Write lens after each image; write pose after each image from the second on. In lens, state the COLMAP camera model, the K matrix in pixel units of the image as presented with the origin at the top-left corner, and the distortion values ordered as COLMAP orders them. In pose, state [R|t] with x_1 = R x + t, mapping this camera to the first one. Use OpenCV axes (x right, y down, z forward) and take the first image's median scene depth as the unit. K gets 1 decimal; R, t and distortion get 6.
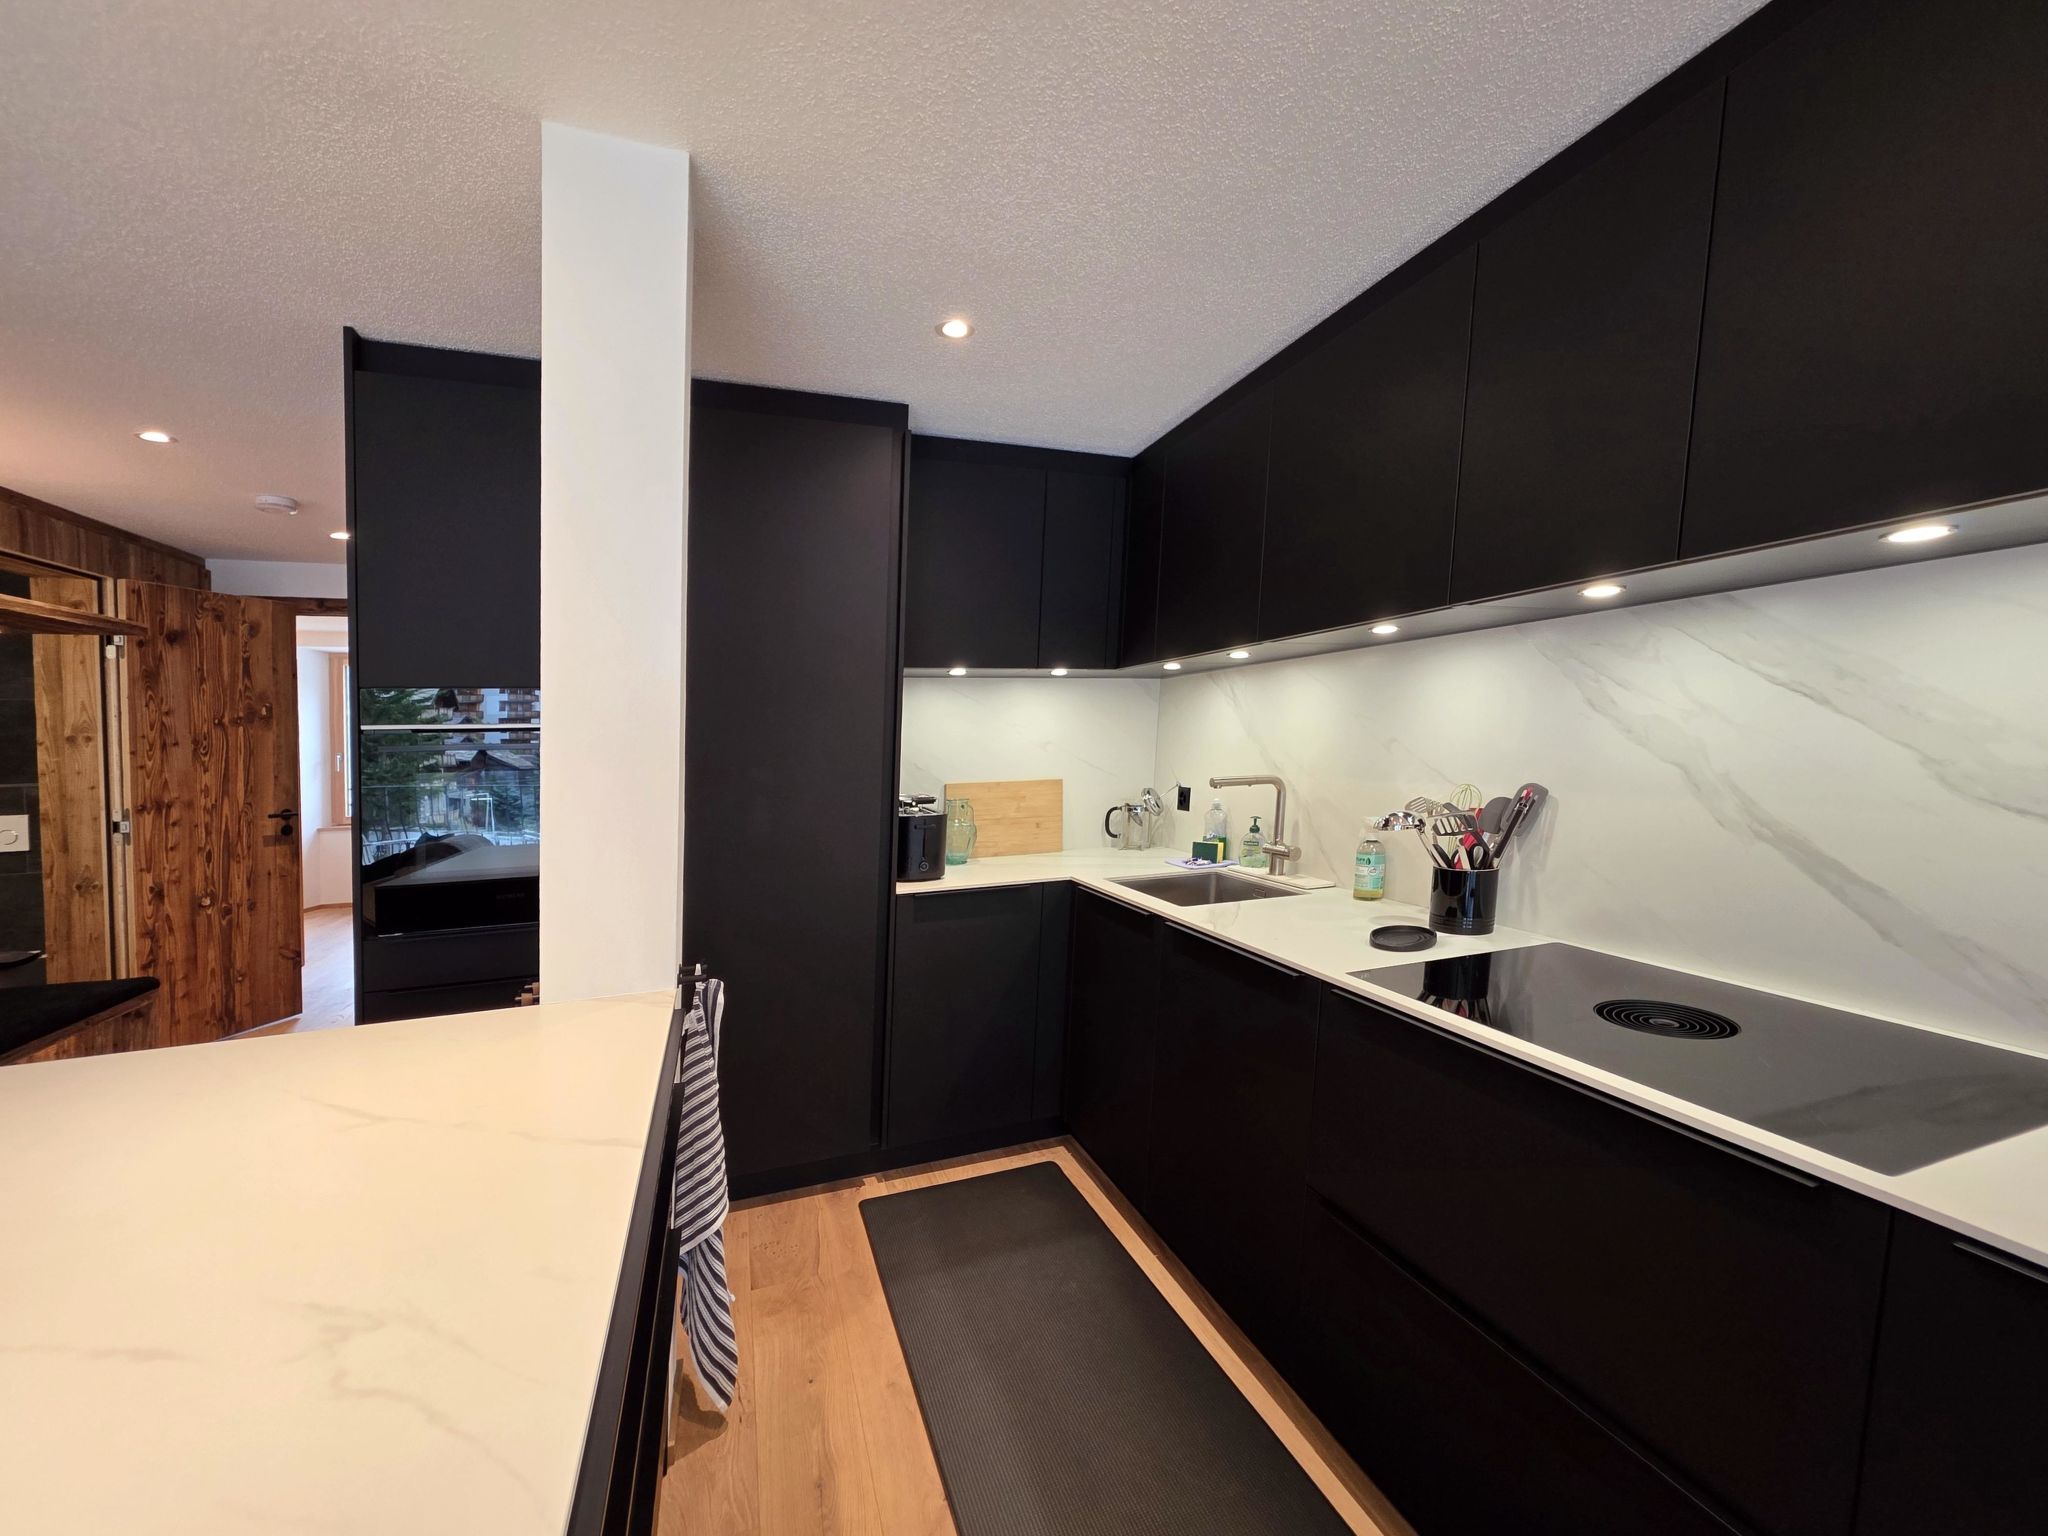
lens RADIAL K [[826.3, 0, 1047.7], [0, 826.3, 793.0], [0, 0, 1]] dist [0.004425, -0.001735]
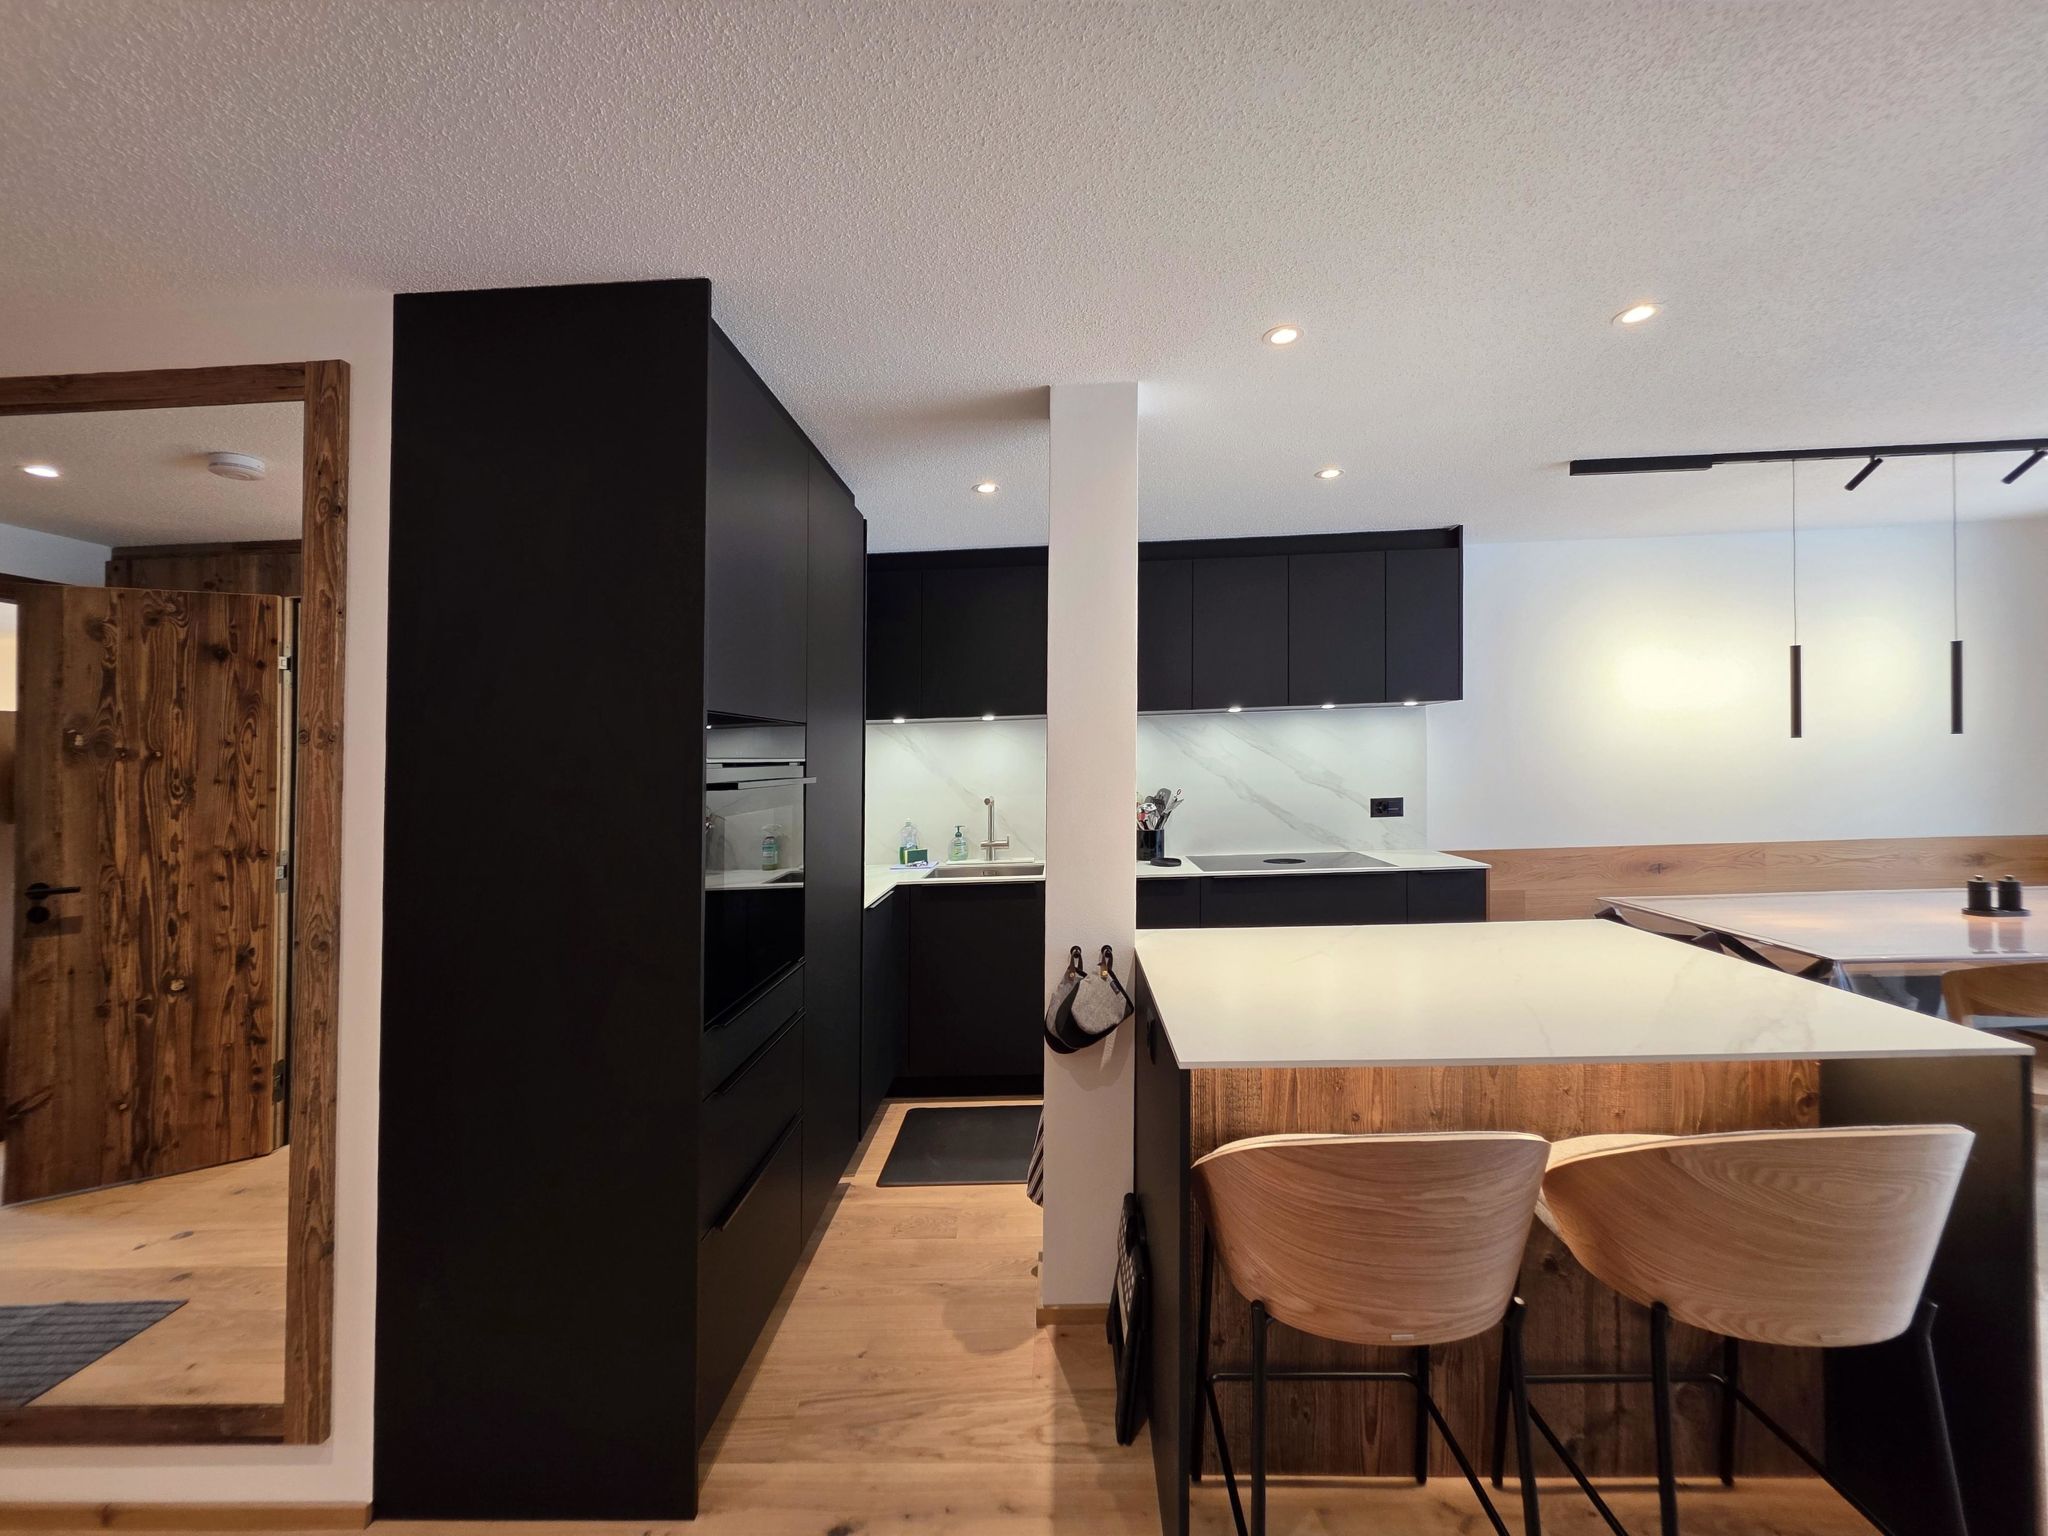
lens RADIAL K [[826.3, 0, 1038.6], [0, 826.3, 760.9], [0, 0, 1]] dist [0.004425, -0.001735]
pose [[0.411361, -0.000580, 0.911472, -1.083563], [0.081675, 0.996000, -0.036228, -0.023118], [-0.907806, 0.089347, 0.409763, 0.265043]]
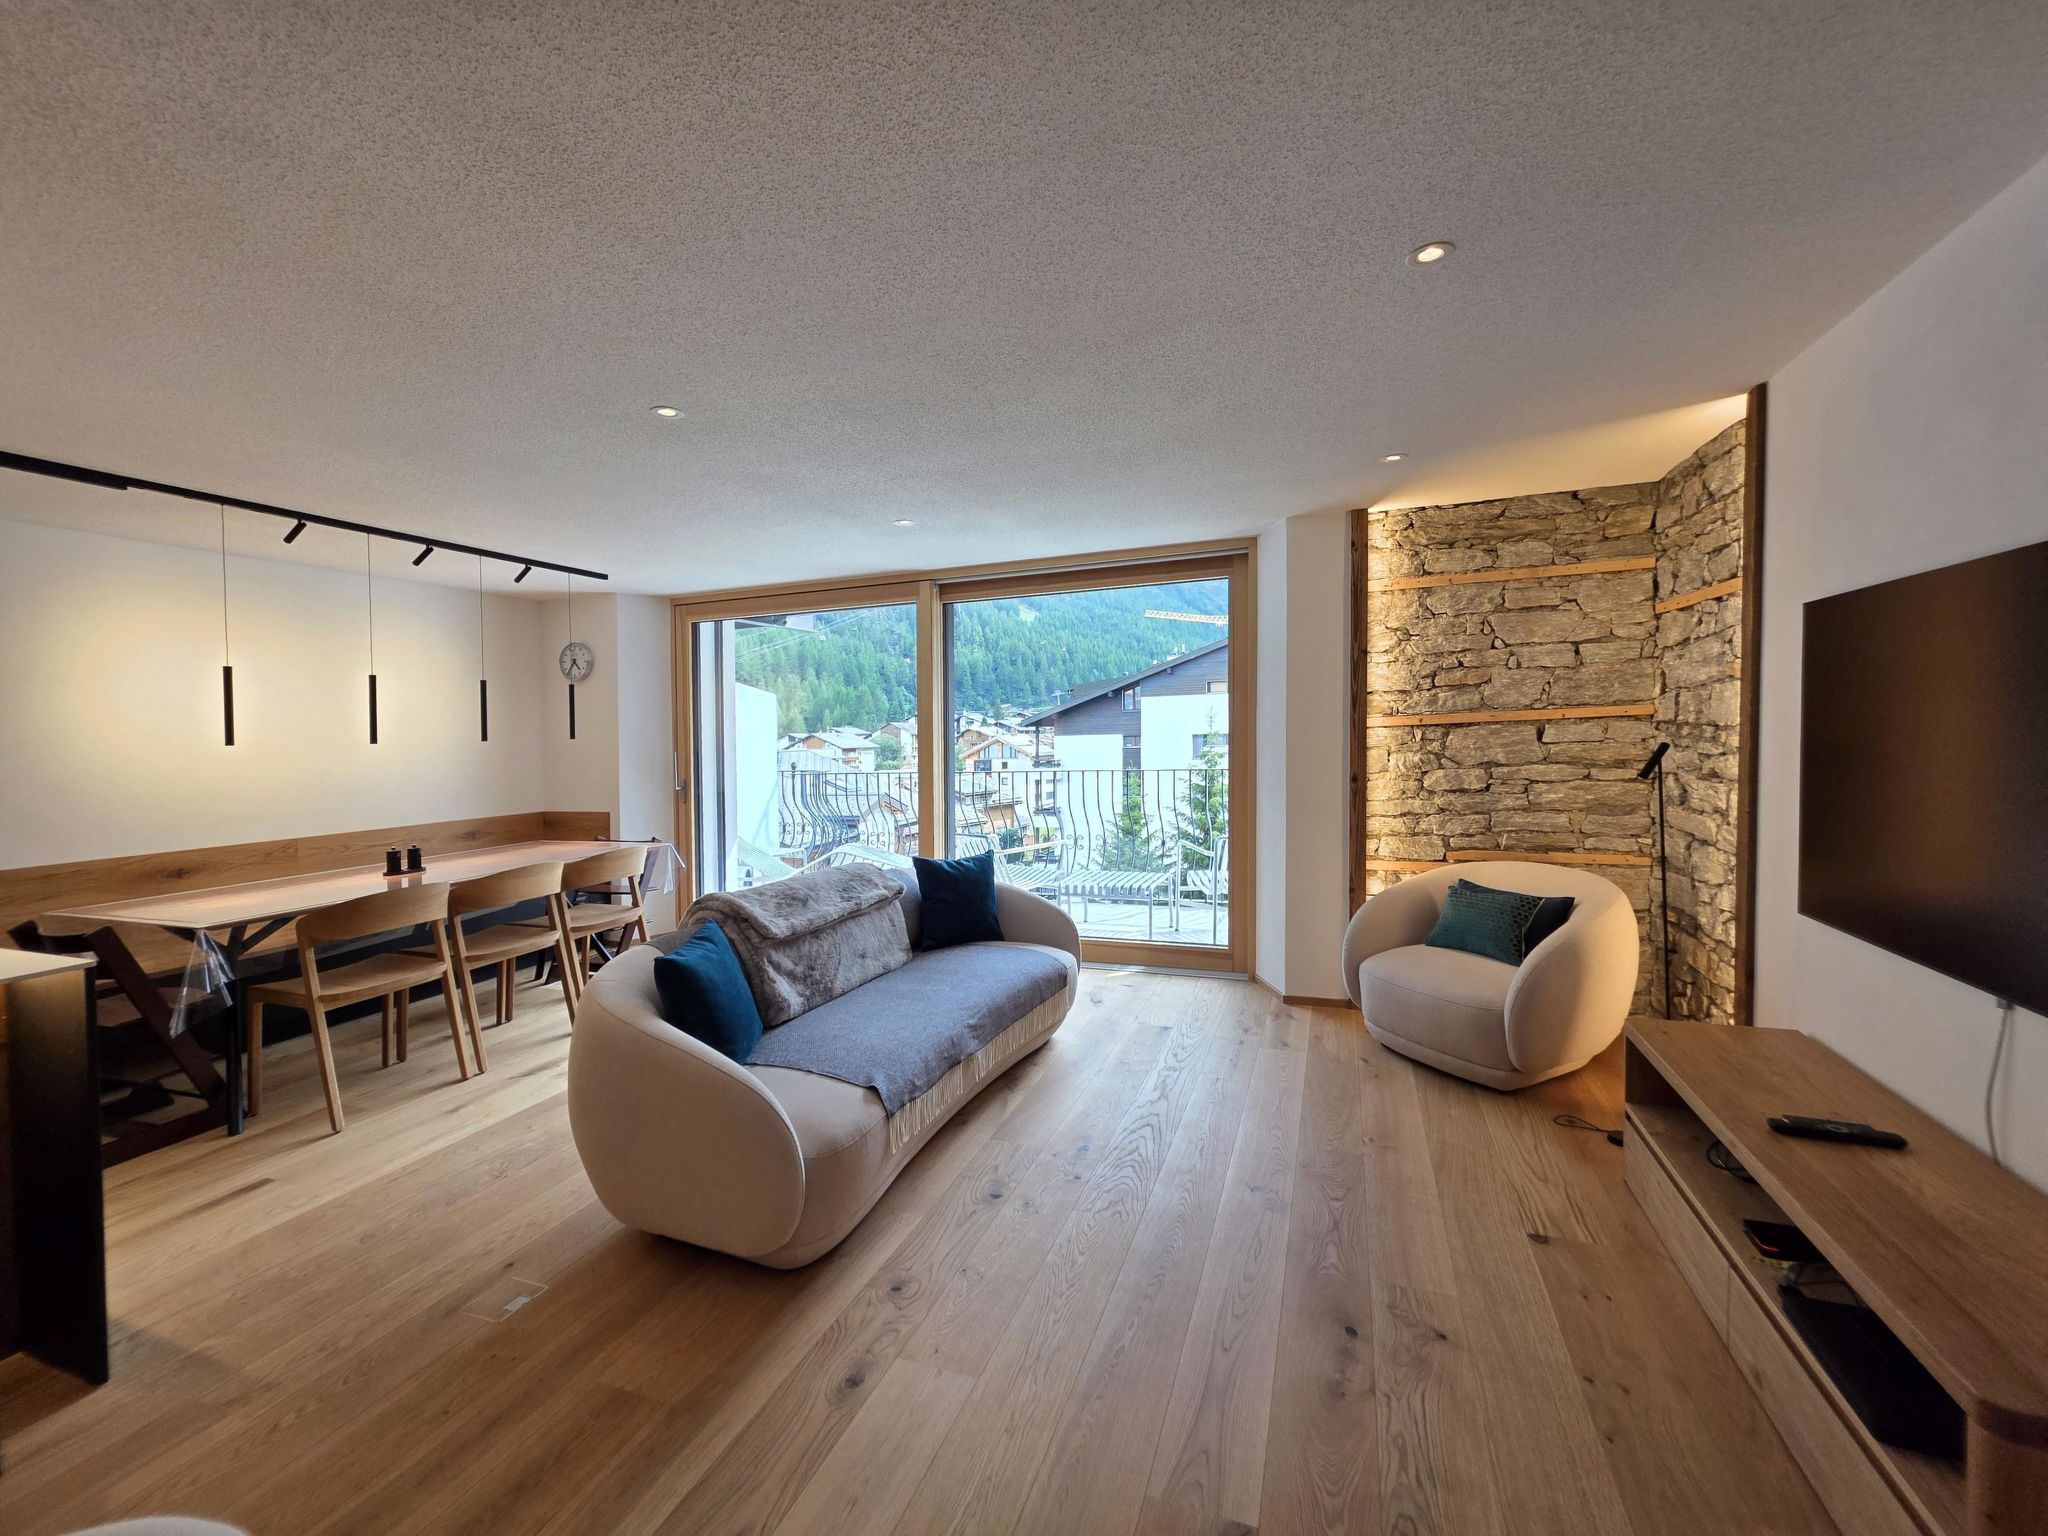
lens RADIAL K [[826.3, 0, 1020.2], [0, 826.3, 779.1], [0, 0, 1]] dist [0.004425, -0.001735]
pose [[-0.726282, -0.000868, 0.687396, -1.433311], [0.082117, 0.992729, 0.088016, 0.026537], [-0.682474, 0.120371, -0.720930, -0.089232]]
